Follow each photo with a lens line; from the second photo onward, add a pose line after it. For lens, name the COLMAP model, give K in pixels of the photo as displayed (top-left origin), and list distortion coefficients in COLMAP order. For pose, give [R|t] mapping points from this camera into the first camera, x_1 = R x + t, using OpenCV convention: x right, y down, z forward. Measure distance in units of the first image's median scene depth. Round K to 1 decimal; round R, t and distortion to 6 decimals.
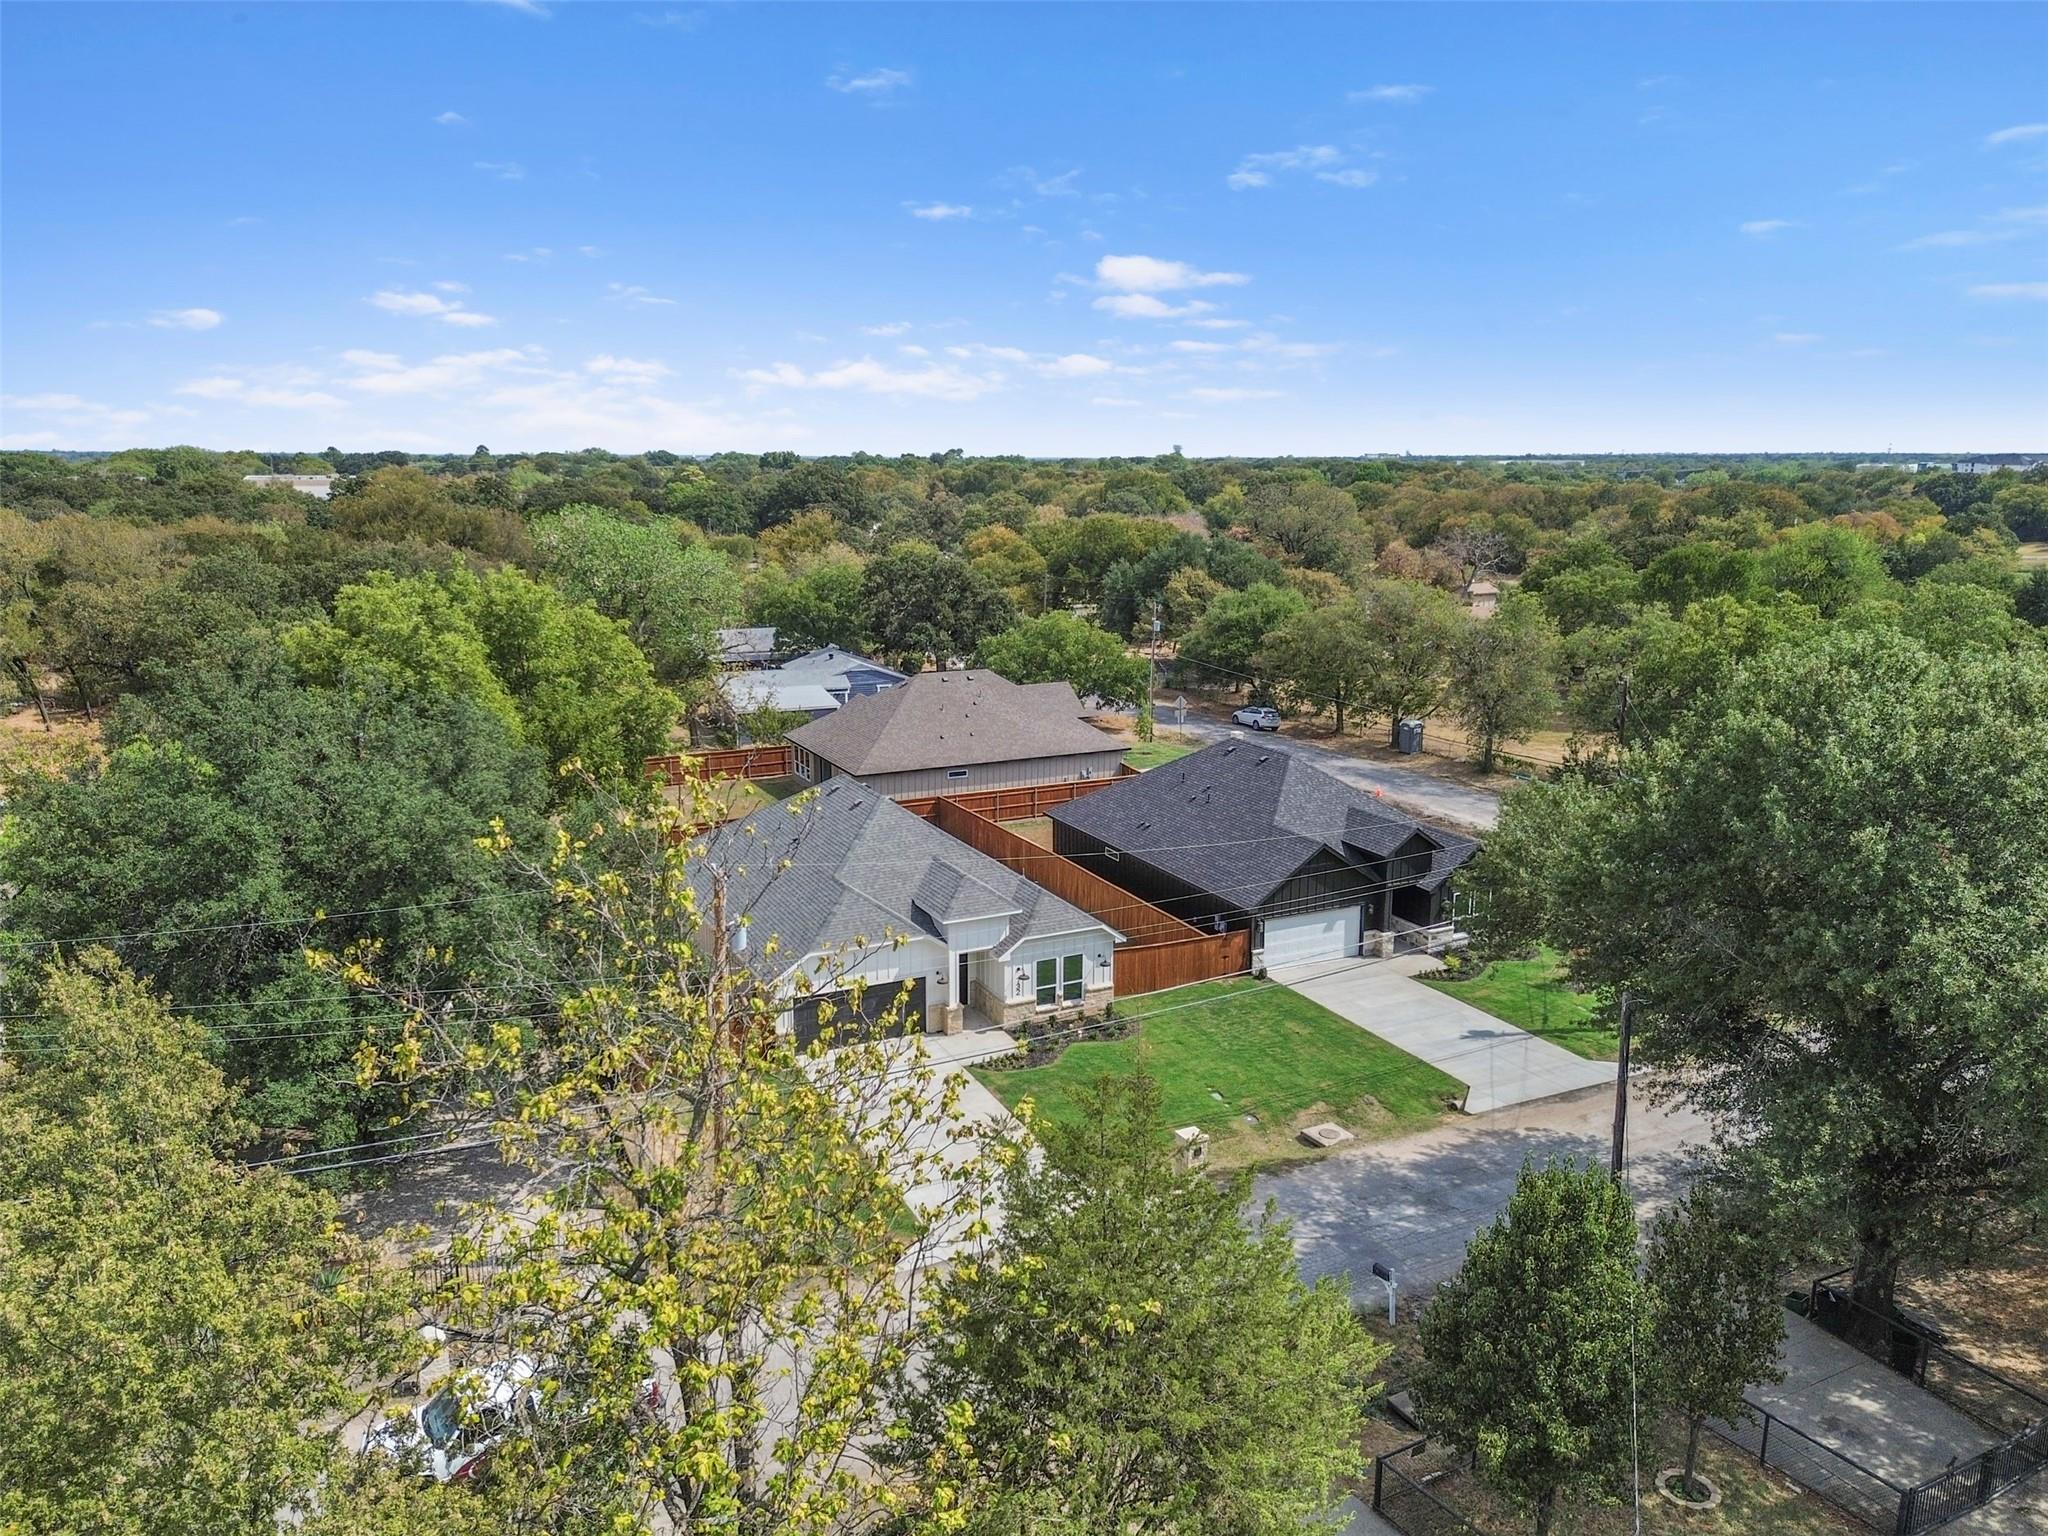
lens RADIAL K [[1472.0, 0, 1011.1], [0, 1472.0, 762.7], [0, 0, 1]] dist [0.044998, -0.032704]
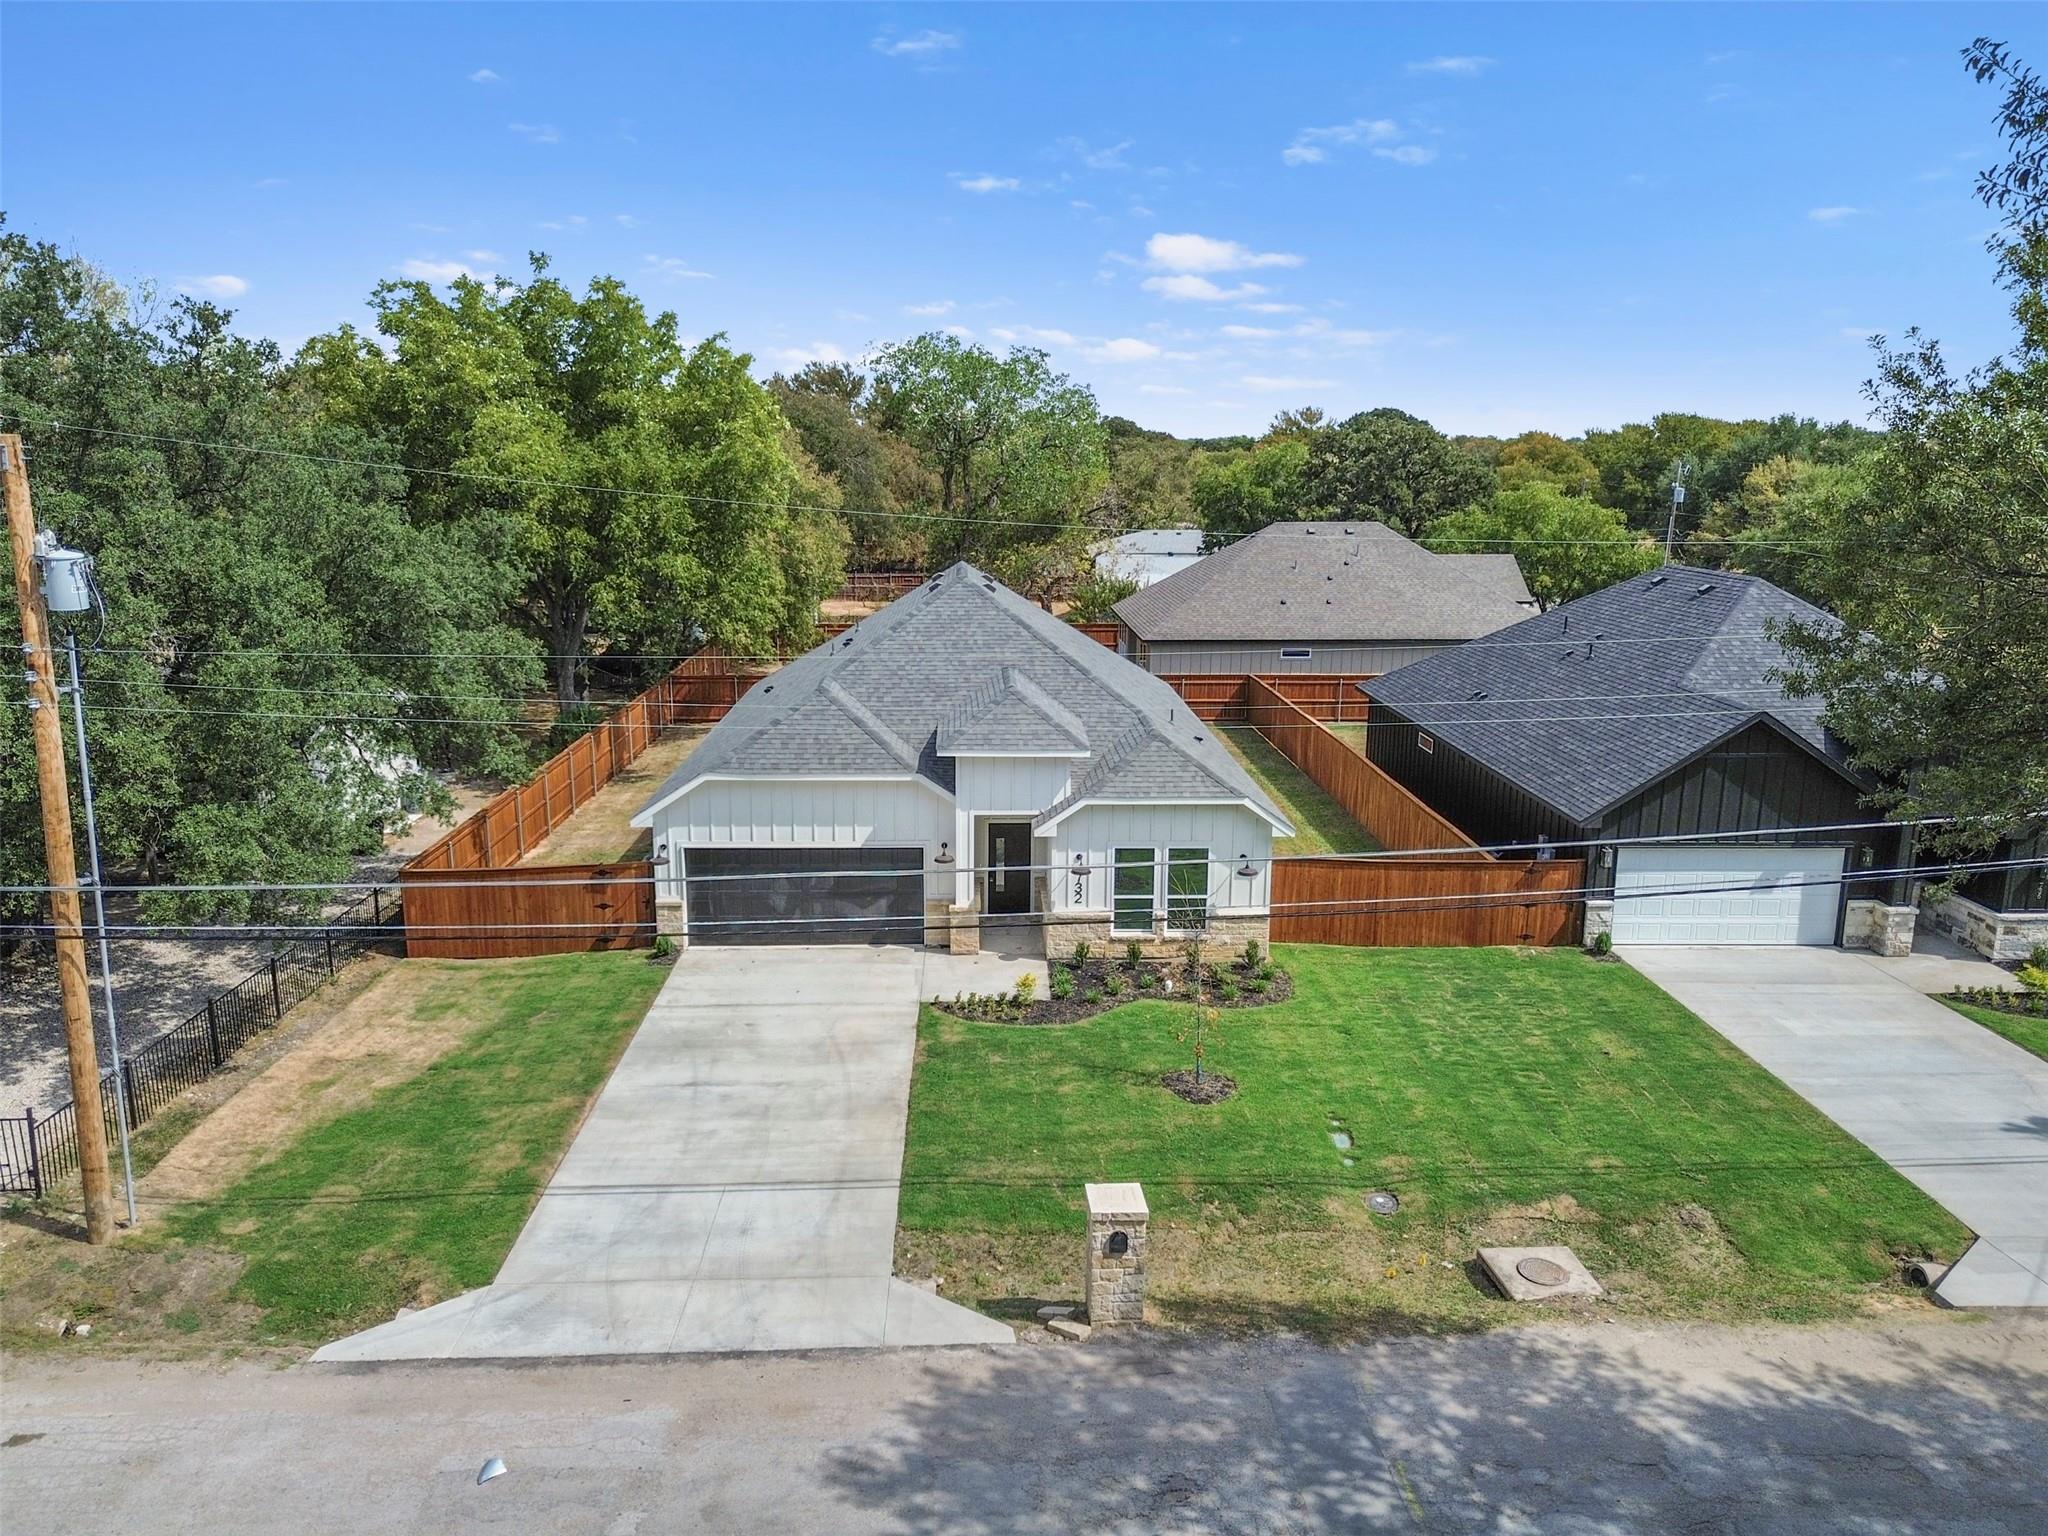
lens RADIAL K [[1472.0, 0, 1011.1], [0, 1472.0, 762.7], [0, 0, 1]] dist [0.044998, -0.032704]
pose [[0.914094, 0.089624, -0.395475, 0.197824], [-0.089311, 0.995818, 0.019243, 0.094549], [0.395545, 0.017730, 0.918275, 0.466521]]
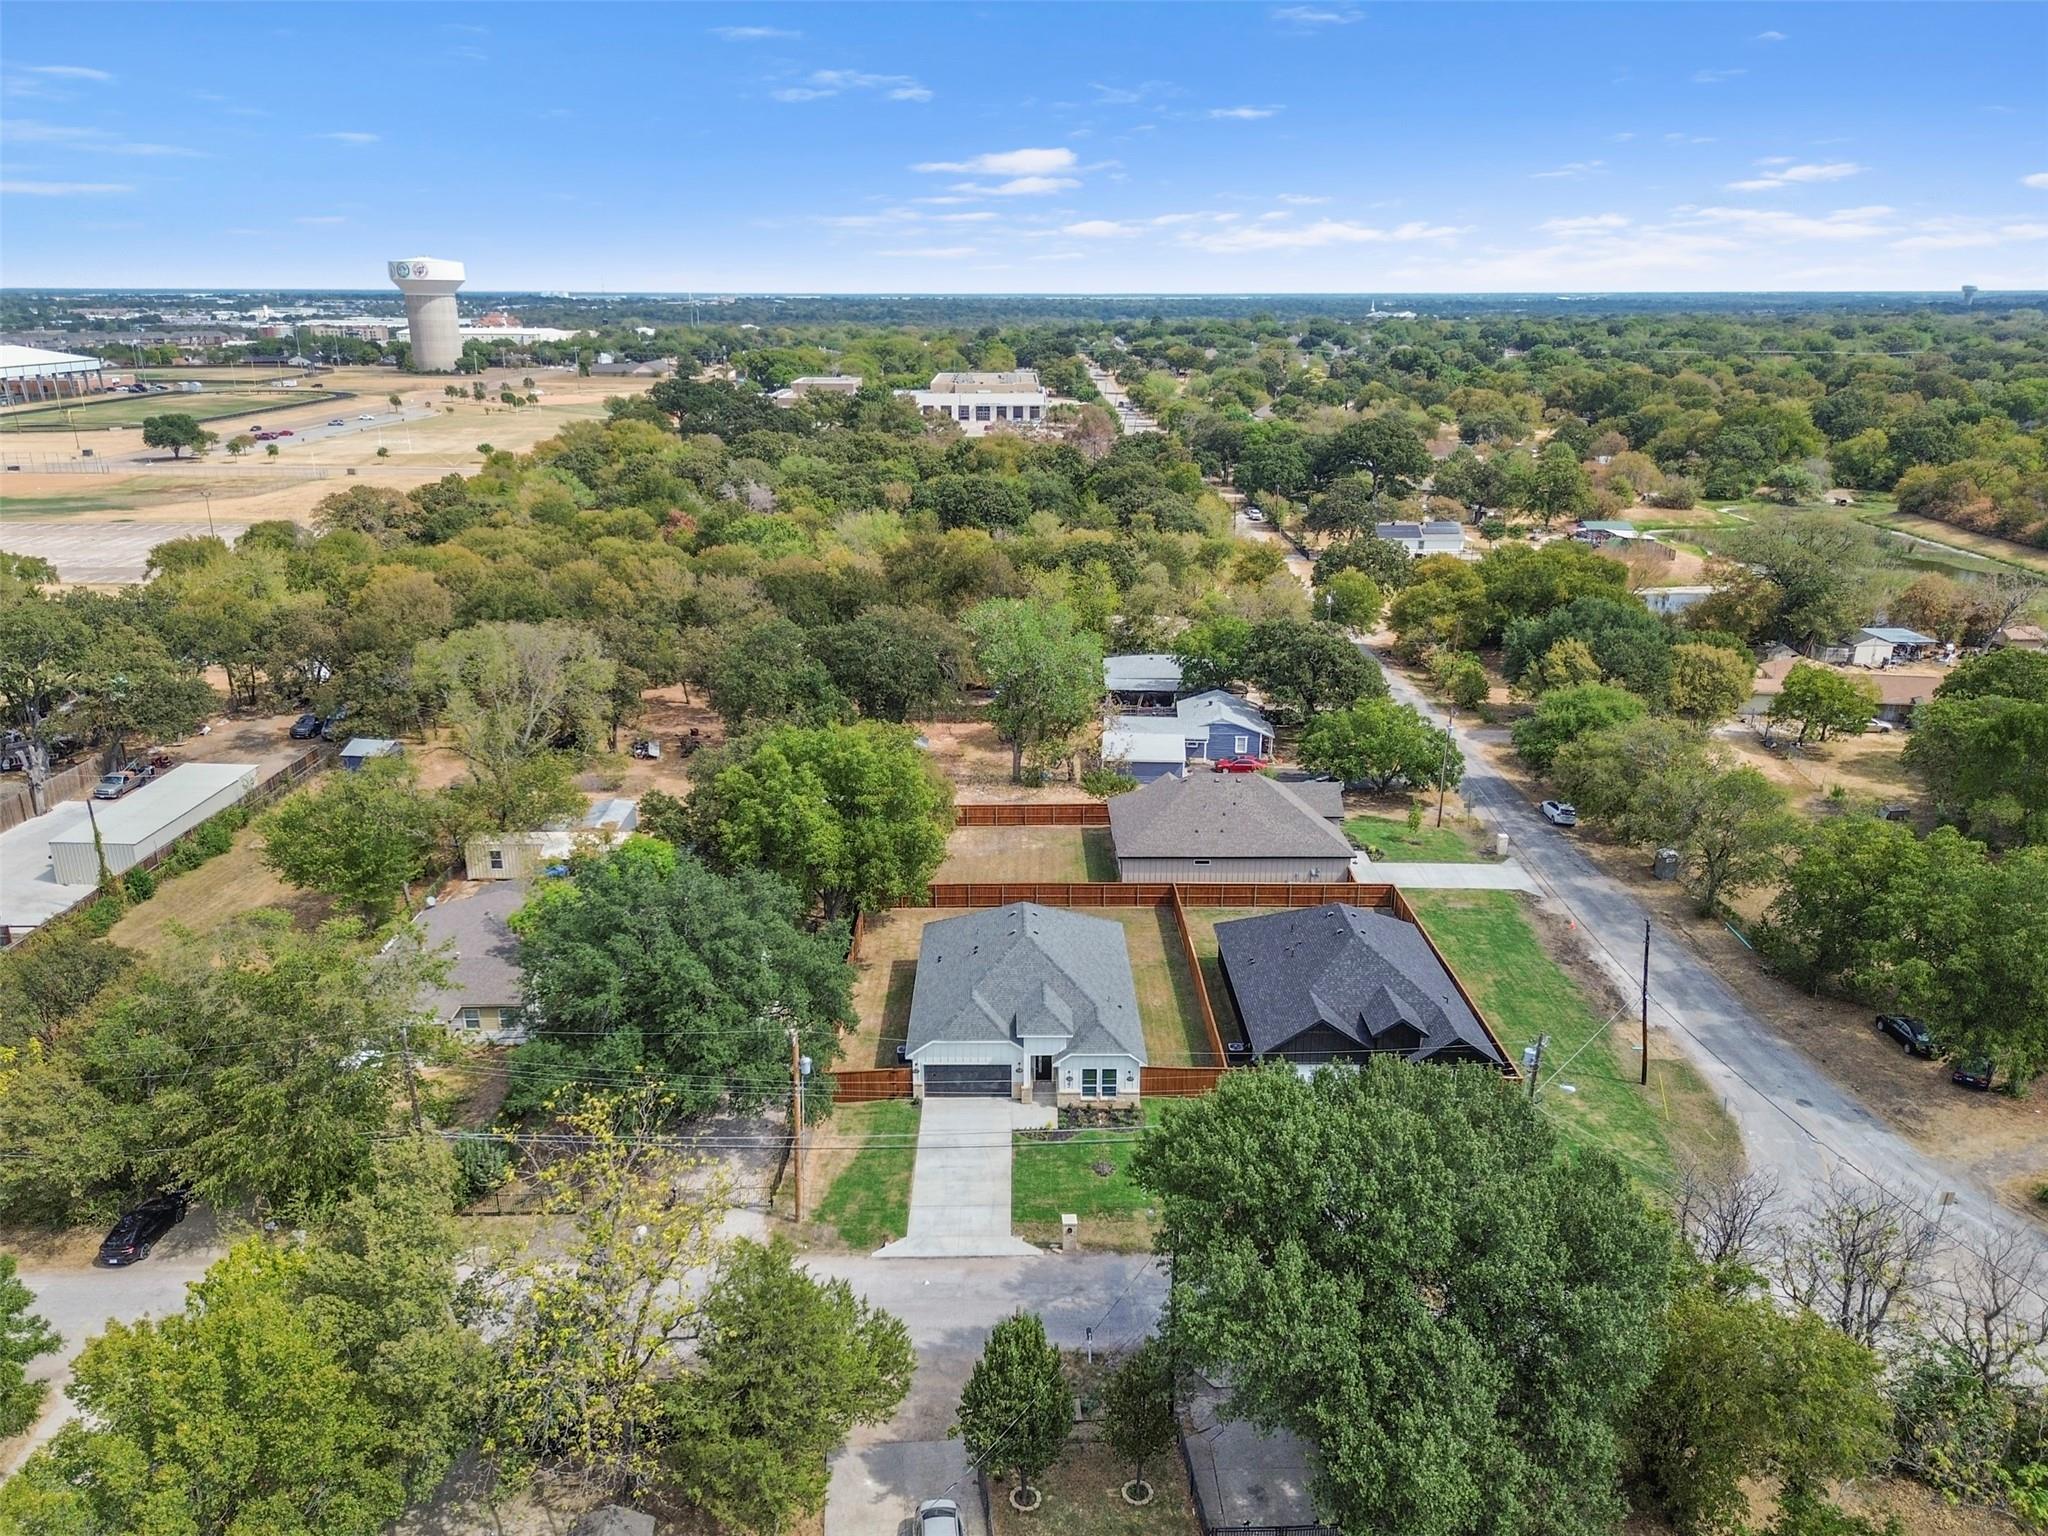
lens RADIAL K [[1472.0, 0, 1011.1], [0, 1472.0, 762.7], [0, 0, 1]] dist [0.044998, -0.032704]
pose [[0.902857, 0.131070, -0.409474, 0.530513], [-0.089128, 0.988768, 0.119977, -0.352402], [0.420601, -0.071827, 0.904398, -0.386992]]
